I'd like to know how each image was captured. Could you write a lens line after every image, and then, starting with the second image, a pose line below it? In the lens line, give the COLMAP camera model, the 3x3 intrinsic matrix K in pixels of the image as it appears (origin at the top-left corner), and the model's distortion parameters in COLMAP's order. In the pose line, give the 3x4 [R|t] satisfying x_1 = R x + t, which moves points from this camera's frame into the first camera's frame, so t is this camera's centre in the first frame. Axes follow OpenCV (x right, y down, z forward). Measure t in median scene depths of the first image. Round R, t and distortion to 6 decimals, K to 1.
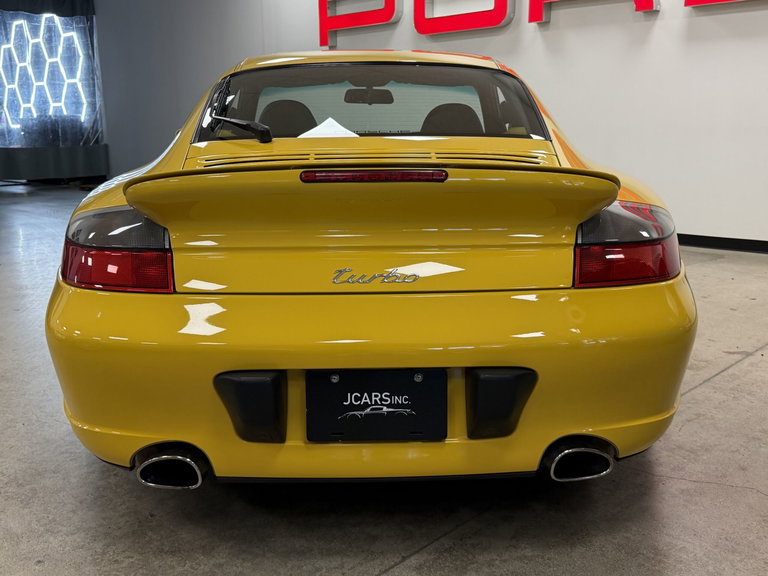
lens RADIAL K [[749.9, 0, 385.5], [0, 749.9, 284.0], [0, 0, 1]] dist [0.177263, -0.387822]
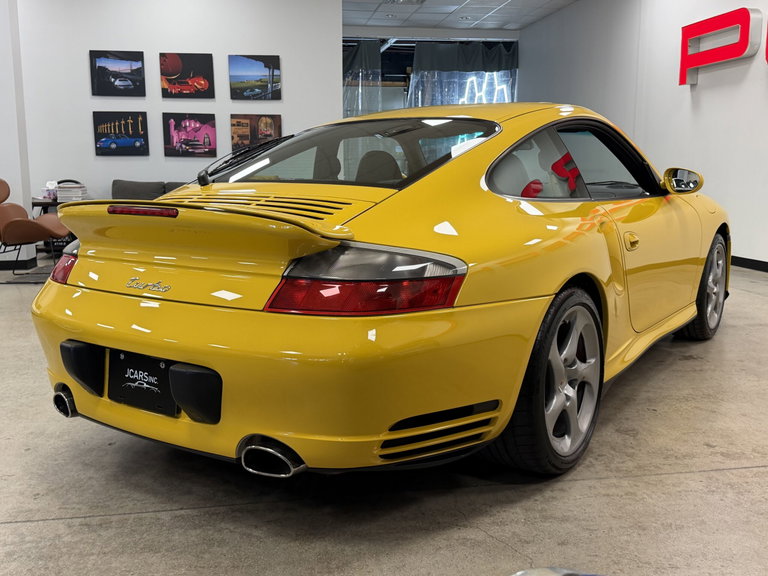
lens RADIAL K [[749.9, 0, 385.5], [0, 749.9, 284.0], [0, 0, 1]] dist [0.177263, -0.387822]
pose [[0.804824, 0.090342, -0.586597, 1.076091], [-0.120006, 0.992703, -0.011765, -0.044912], [0.581254, 0.079864, 0.809794, 0.135447]]
